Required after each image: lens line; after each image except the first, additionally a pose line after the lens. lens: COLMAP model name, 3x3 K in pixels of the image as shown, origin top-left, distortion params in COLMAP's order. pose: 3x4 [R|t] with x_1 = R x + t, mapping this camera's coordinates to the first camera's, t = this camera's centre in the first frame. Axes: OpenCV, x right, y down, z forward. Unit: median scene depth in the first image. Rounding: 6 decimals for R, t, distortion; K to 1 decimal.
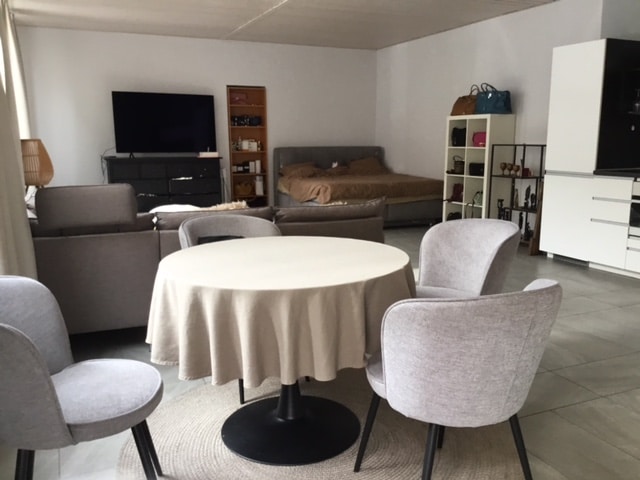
lens RADIAL K [[575.0, 0, 320.0], [0, 575.0, 240.0], [0, 0, 1]] dist [0.130898, -0.261360]
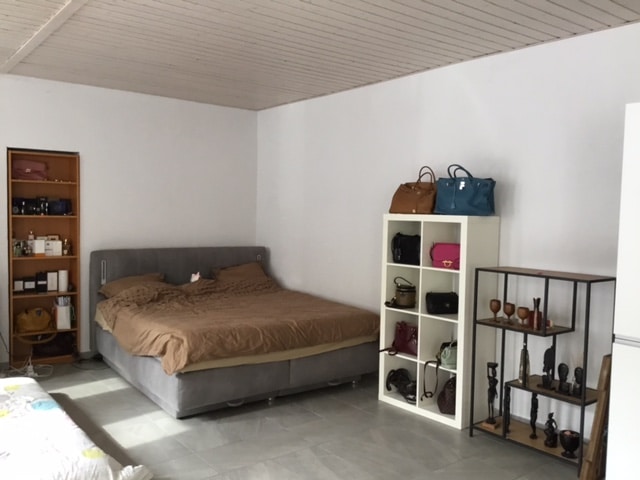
lens RADIAL K [[575.0, 0, 320.0], [0, 575.0, 240.0], [0, 0, 1]] dist [0.130898, -0.261360]
pose [[0.970508, 0.011342, 0.240801, 0.006492], [0.018915, 0.992230, -0.122970, -0.110325], [-0.240324, 0.123898, 0.962753, 0.426397]]
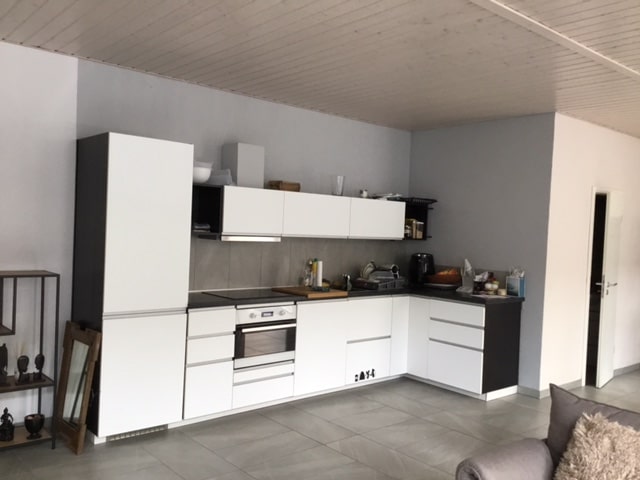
lens RADIAL K [[575.0, 0, 320.0], [0, 575.0, 240.0], [0, 0, 1]] dist [0.130898, -0.261360]
pose [[-0.294554, -0.032760, 0.955073, -0.230122], [0.128043, 0.989048, 0.073415, -0.166558], [-0.947018, 0.143915, -0.287133, 0.727101]]
